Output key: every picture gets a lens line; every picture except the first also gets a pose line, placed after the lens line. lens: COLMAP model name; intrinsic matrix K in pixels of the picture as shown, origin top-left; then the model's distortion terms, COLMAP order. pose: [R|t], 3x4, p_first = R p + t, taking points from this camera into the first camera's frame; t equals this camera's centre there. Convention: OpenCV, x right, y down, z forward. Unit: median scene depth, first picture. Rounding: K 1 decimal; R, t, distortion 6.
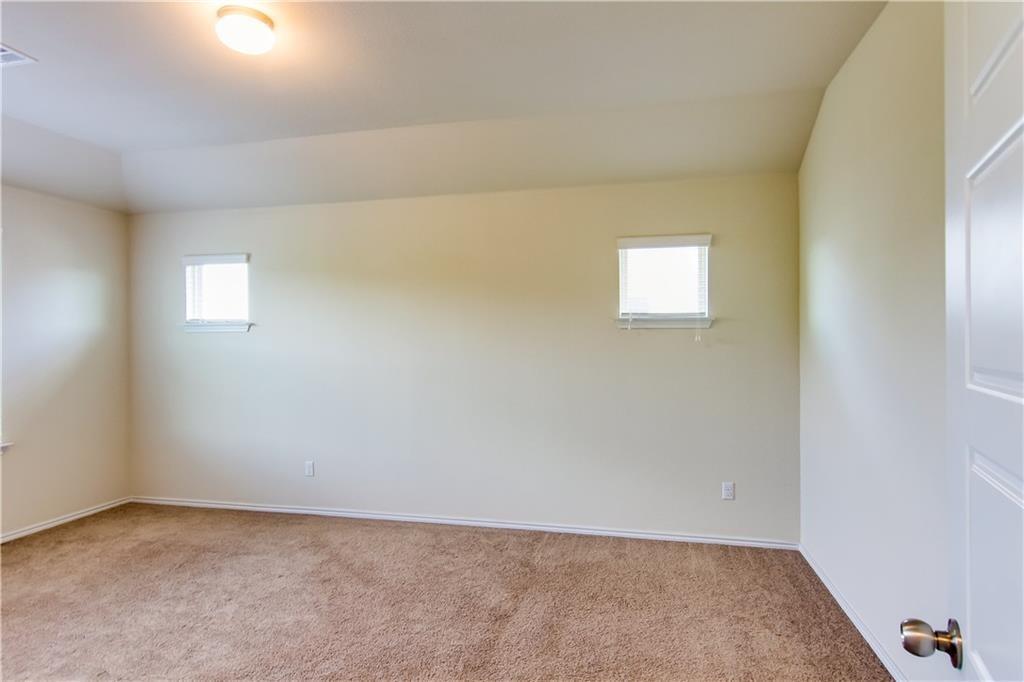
lens RADIAL K [[582.4, 0, 524.0], [0, 582.4, 340.4], [0, 0, 1]] dist [-0.000241, 0.001601]
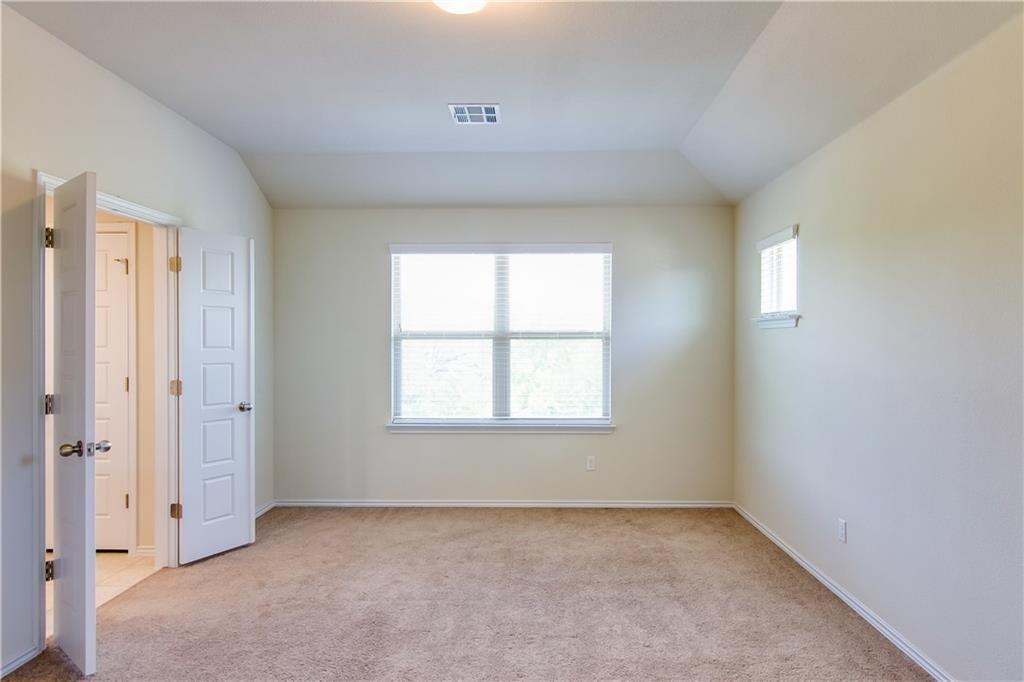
lens RADIAL K [[594.1, 0, 498.4], [0, 594.1, 343.2], [0, 0, 1]] dist [-0.000911, 0.001993]
pose [[0.190314, 0.008701, -0.981685, 0.235595], [-0.002550, 0.999962, 0.008368, 0.000832], [0.981720, 0.000911, 0.190329, 0.504906]]
